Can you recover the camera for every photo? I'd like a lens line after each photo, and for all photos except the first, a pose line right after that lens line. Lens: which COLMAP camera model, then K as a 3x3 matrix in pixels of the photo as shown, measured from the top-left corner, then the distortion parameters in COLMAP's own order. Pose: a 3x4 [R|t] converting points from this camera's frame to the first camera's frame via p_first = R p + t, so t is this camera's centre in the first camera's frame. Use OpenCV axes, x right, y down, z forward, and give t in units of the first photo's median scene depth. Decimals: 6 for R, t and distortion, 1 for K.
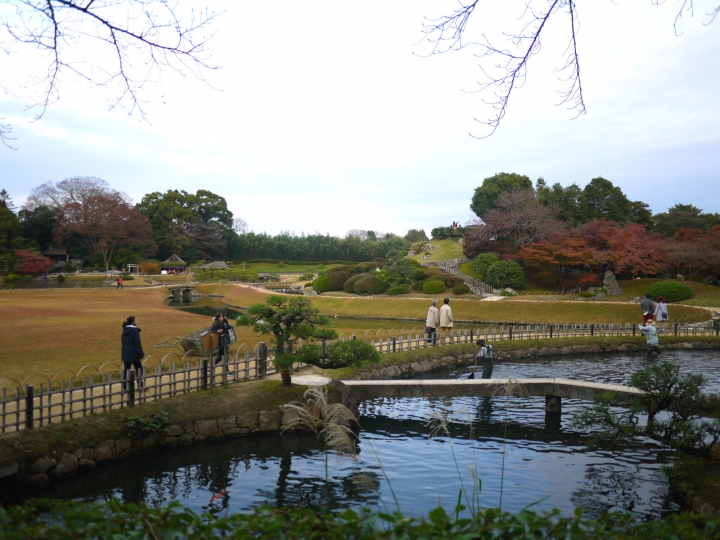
lens RADIAL K [[594.4, 0, 360.0], [0, 594.4, 270.0], [0, 0, 1]] dist [-0.041941, 0.012476]
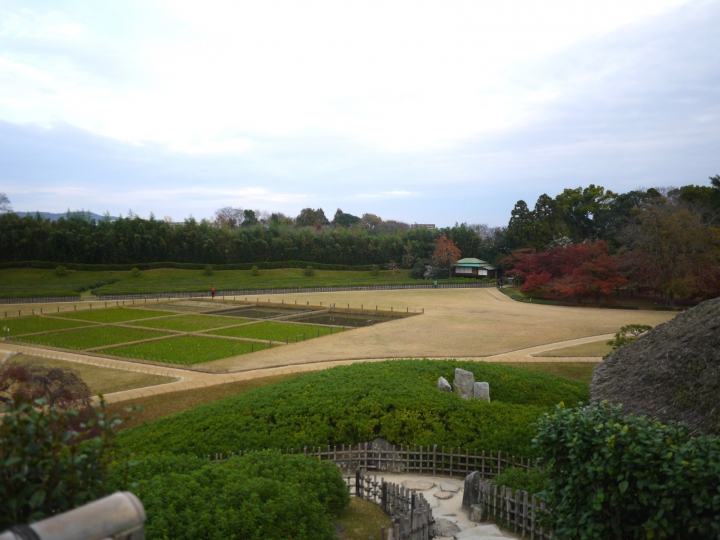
lens RADIAL K [[594.4, 0, 360.0], [0, 594.4, 270.0], [0, 0, 1]] dist [-0.041941, 0.012476]
pose [[0.989943, -0.010769, 0.141055, 0.066125], [0.005634, 0.999308, 0.036756, -0.027591], [-0.141353, -0.035591, 0.989319, 0.394570]]
